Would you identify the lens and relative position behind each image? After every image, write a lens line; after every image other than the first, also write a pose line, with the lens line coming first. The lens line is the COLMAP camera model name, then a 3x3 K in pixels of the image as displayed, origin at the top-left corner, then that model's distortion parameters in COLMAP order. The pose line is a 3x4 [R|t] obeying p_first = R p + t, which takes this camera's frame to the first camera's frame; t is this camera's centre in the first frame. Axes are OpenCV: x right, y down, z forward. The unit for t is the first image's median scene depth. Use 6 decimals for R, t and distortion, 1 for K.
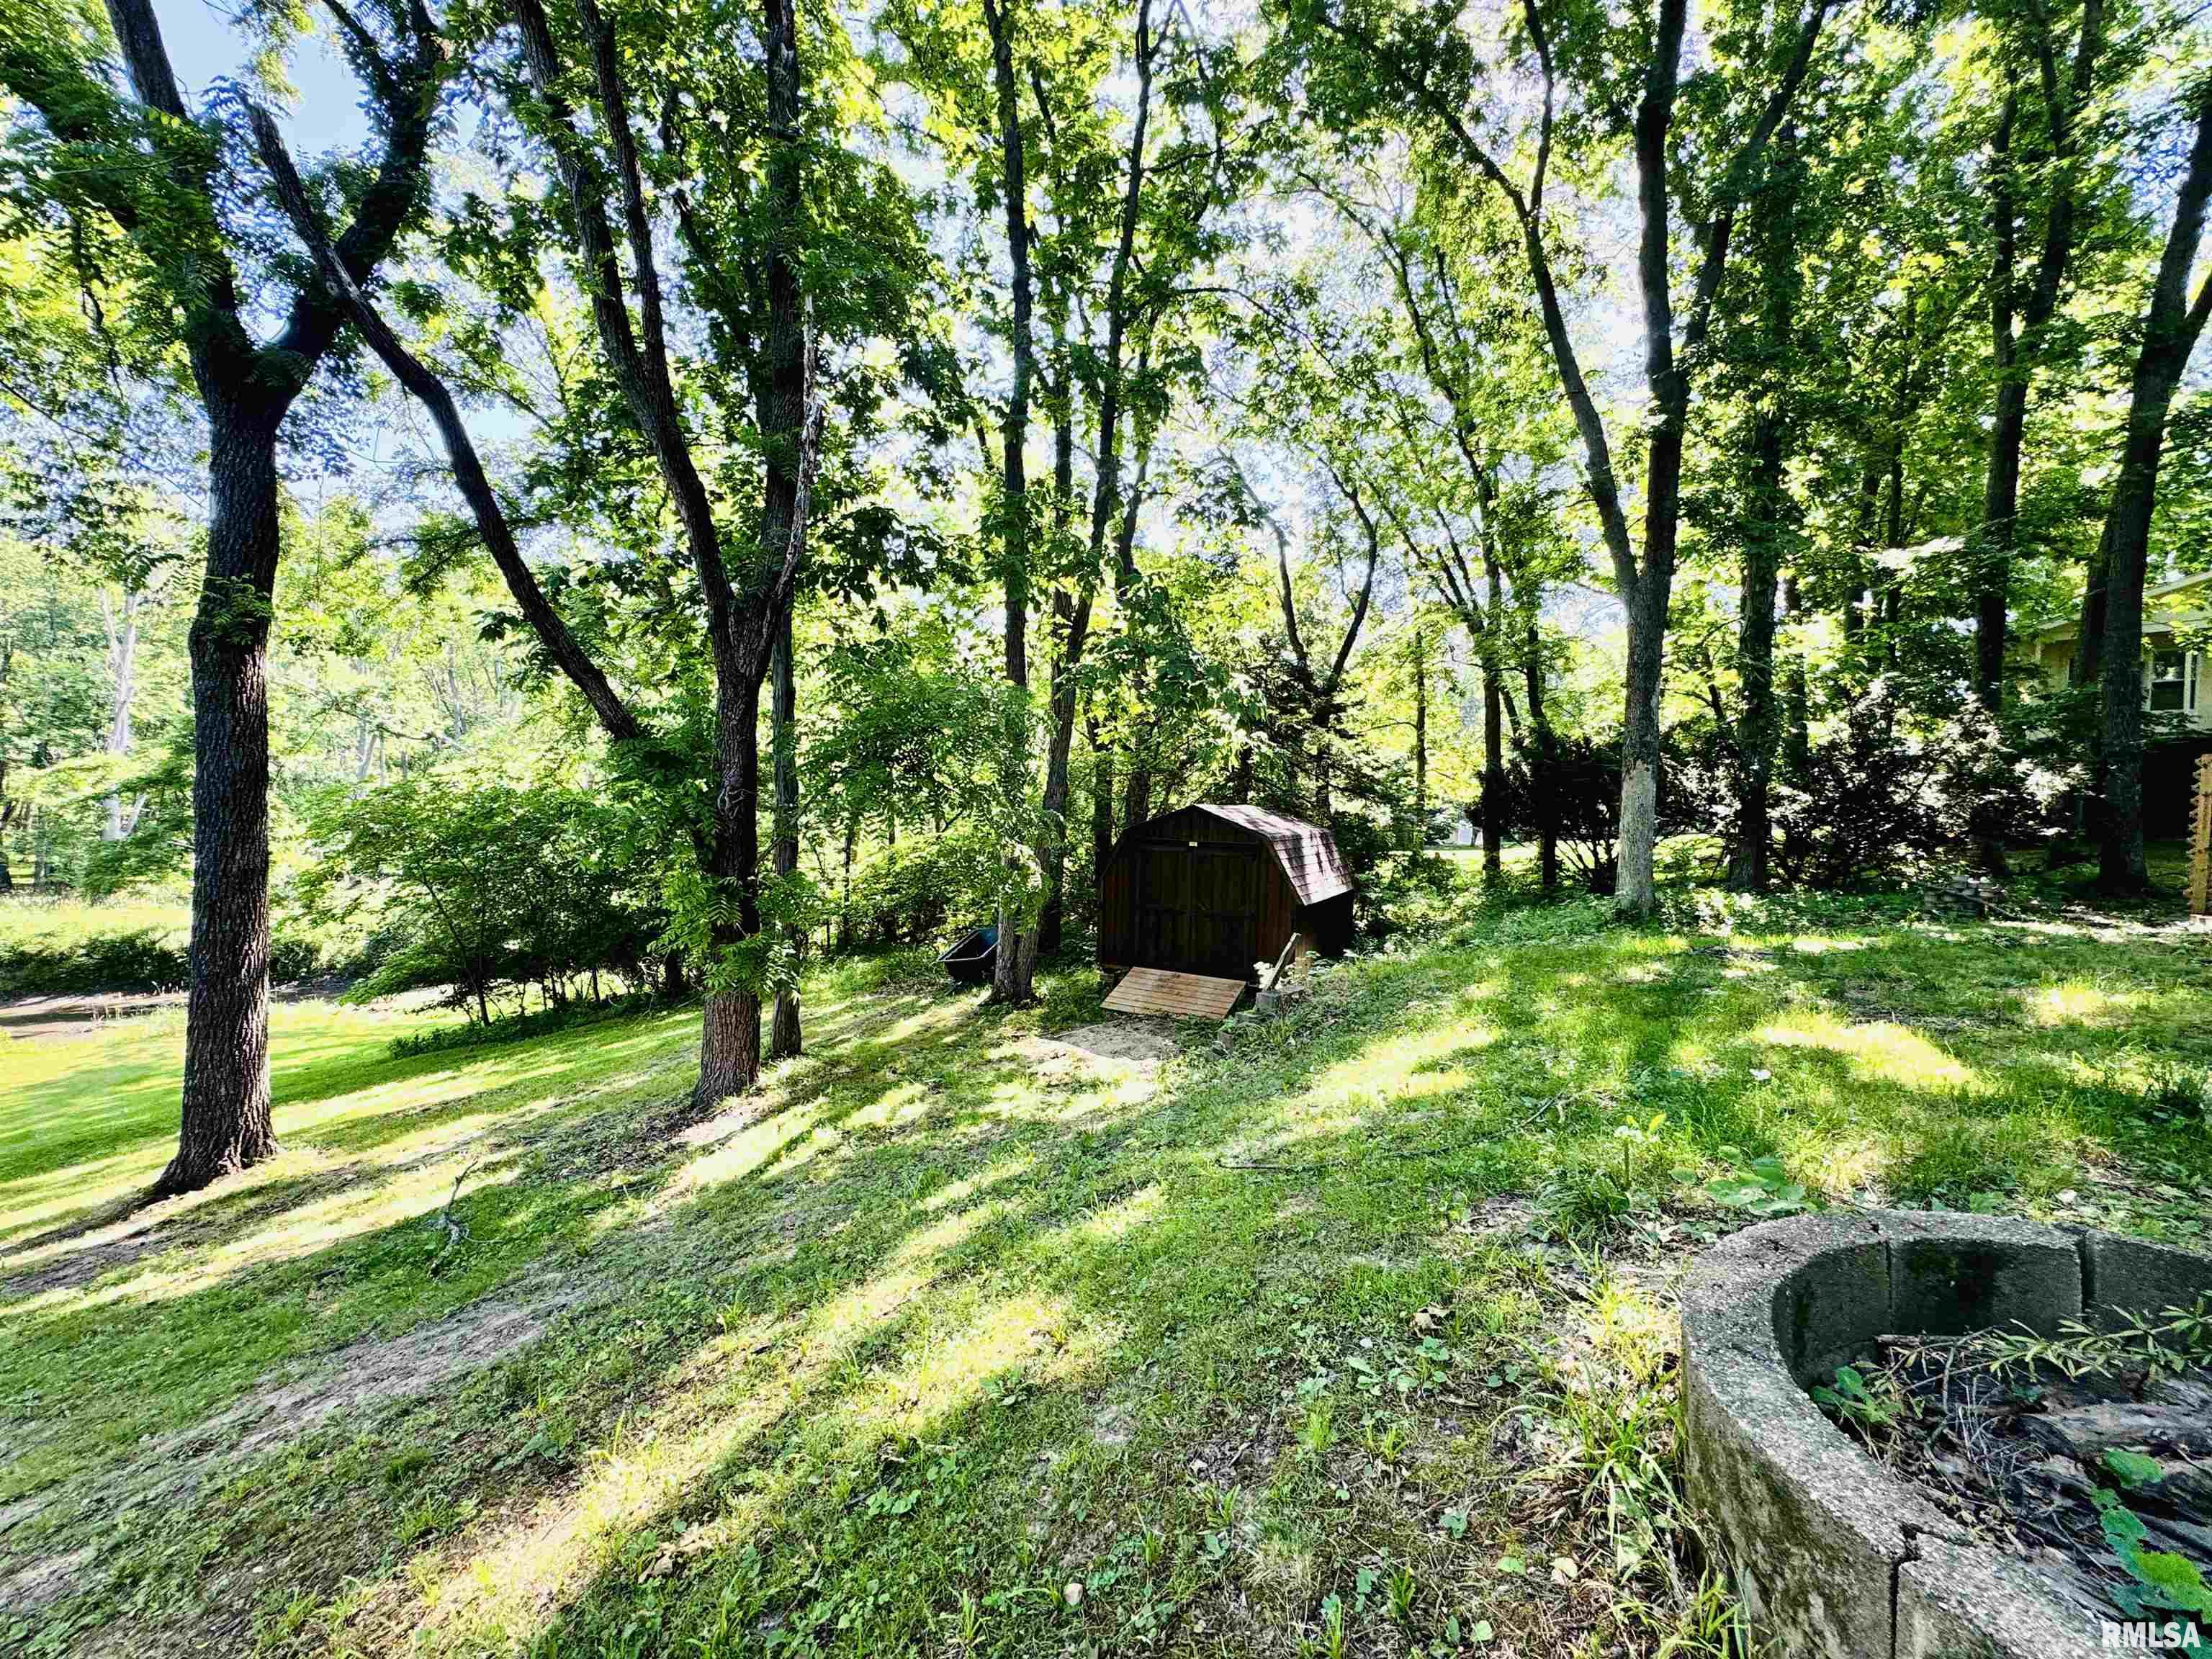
lens RADIAL K [[882.7, 0, 1107.9], [0, 882.7, 829.1], [0, 0, 1]] dist [-0.000225, -0.000643]
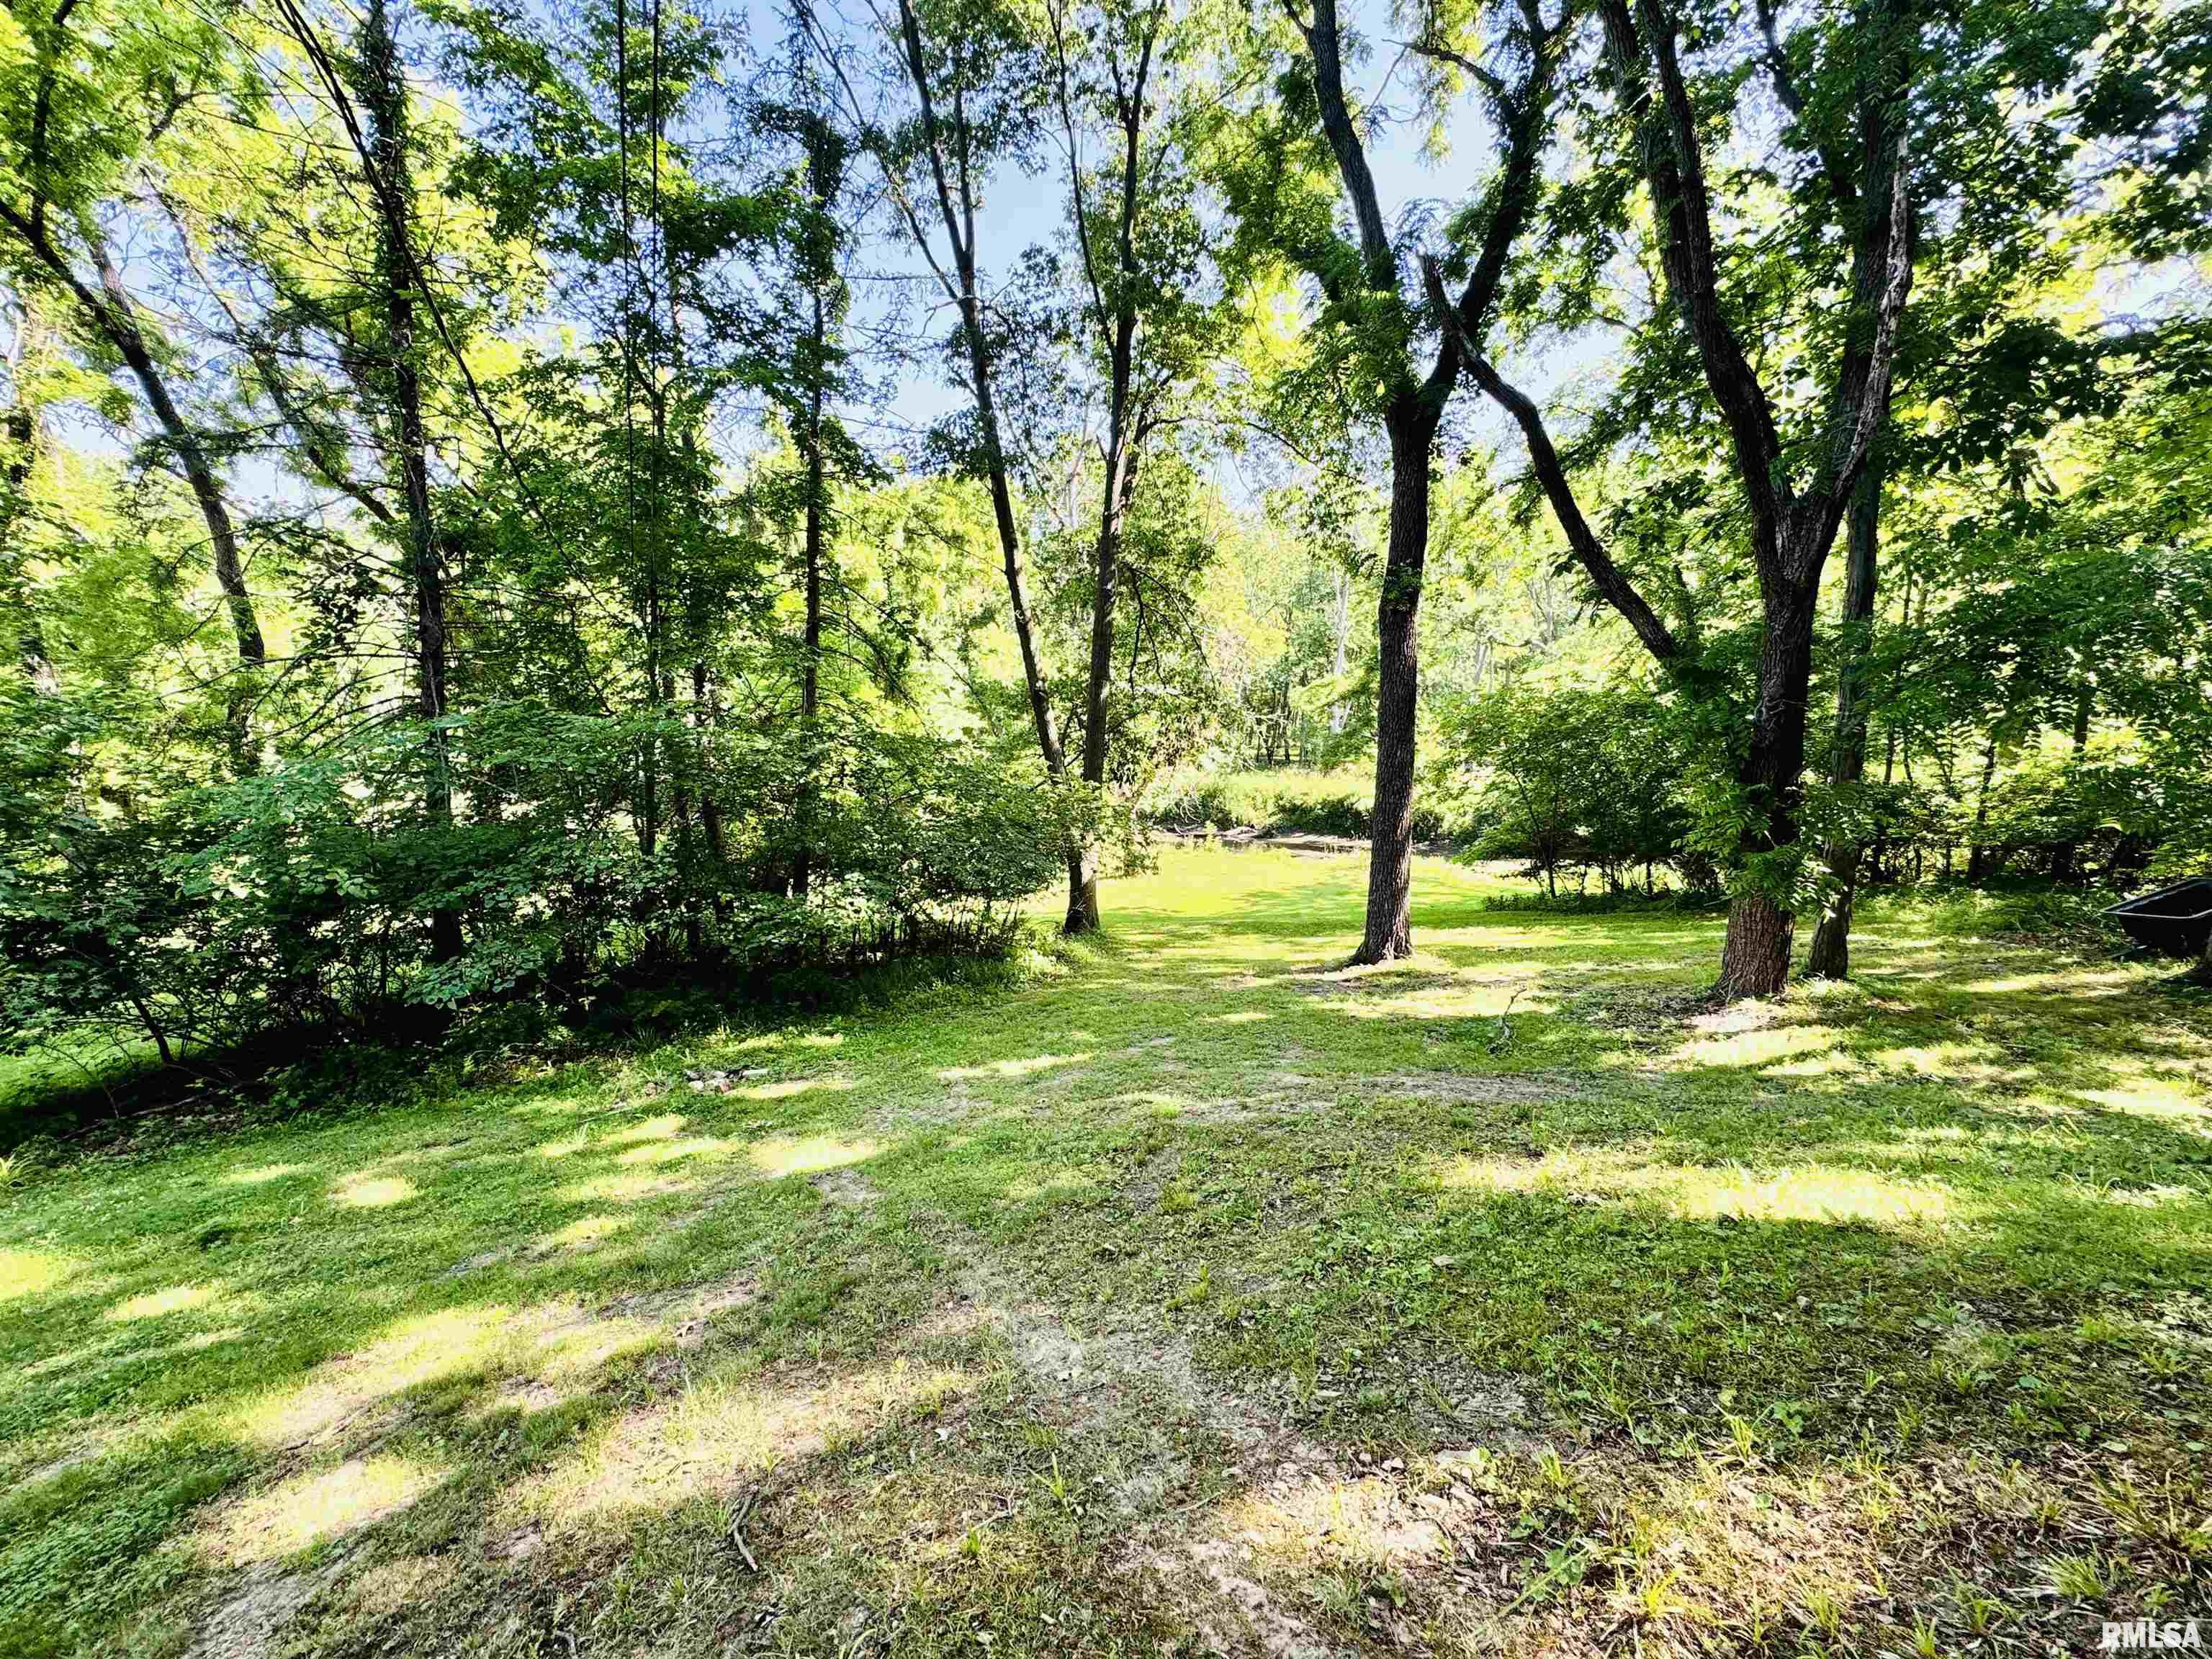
lens RADIAL K [[882.7, 0, 1105.3], [0, 882.7, 829.7], [0, 0, 1]] dist [-0.000225, -0.000643]
pose [[0.456120, 0.101161, -0.884150, 0.081511], [0.007829, 0.993023, 0.117657, -0.014278], [0.889884, -0.060588, 0.452146, -0.084032]]
